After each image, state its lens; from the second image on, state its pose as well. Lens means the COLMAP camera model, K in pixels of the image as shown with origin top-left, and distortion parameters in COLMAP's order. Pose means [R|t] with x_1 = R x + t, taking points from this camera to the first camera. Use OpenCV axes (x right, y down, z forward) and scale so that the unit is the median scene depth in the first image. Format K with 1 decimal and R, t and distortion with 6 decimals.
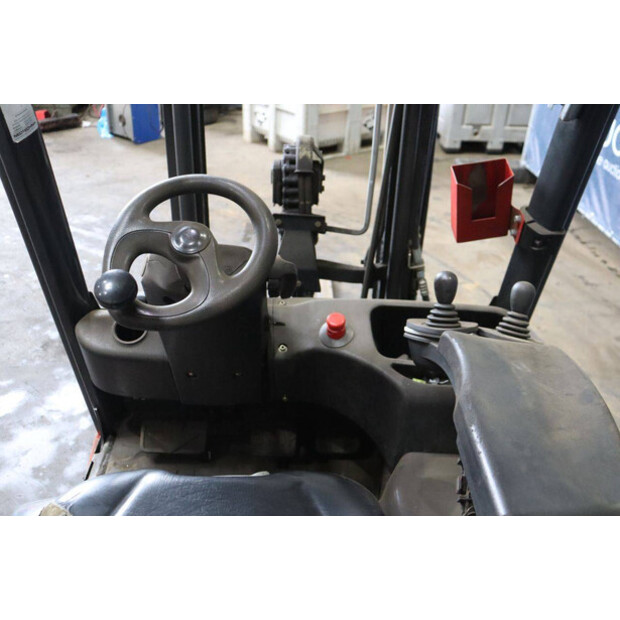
lens RADIAL K [[629.8, 0, 310.0], [0, 629.8, 310.0], [0, 0, 1]] dist [-0.070885, 0.020977]
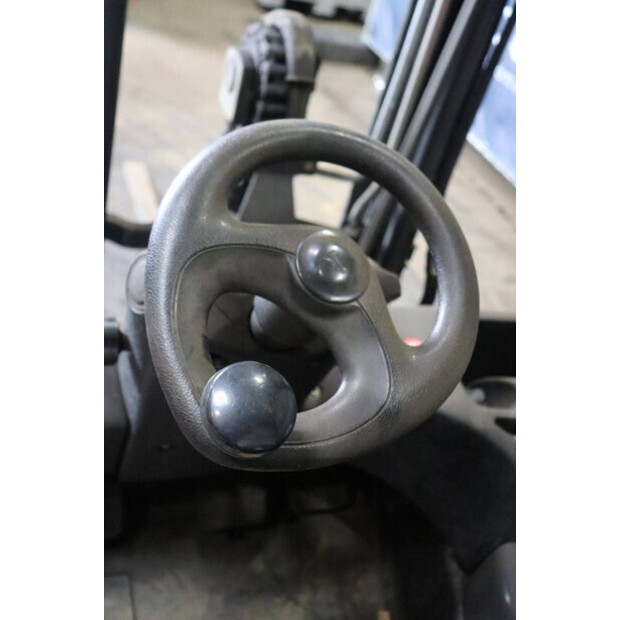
lens RADIAL K [[755.8, 0, 310.0], [0, 755.8, 310.0], [0, 0, 1]] dist [0.007988, 0.030695]
pose [[0.923988, -0.019375, 0.381931, -0.280844], [-0.040718, 0.988054, 0.148630, -0.108702], [-0.380248, -0.152884, 0.912161, 0.295979]]
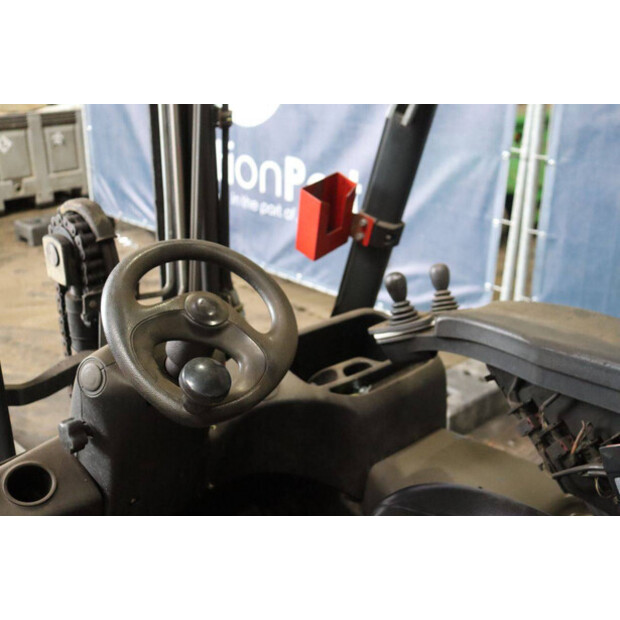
lens RADIAL K [[741.4, 0, 310.0], [0, 741.4, 310.0], [0, 0, 1]] dist [0.031311, 0.046433]
pose [[0.708641, -0.290333, 0.643067, -0.483453], [0.357149, 0.933629, 0.027949, -0.058632], [-0.608501, 0.209865, 0.765300, 0.082614]]
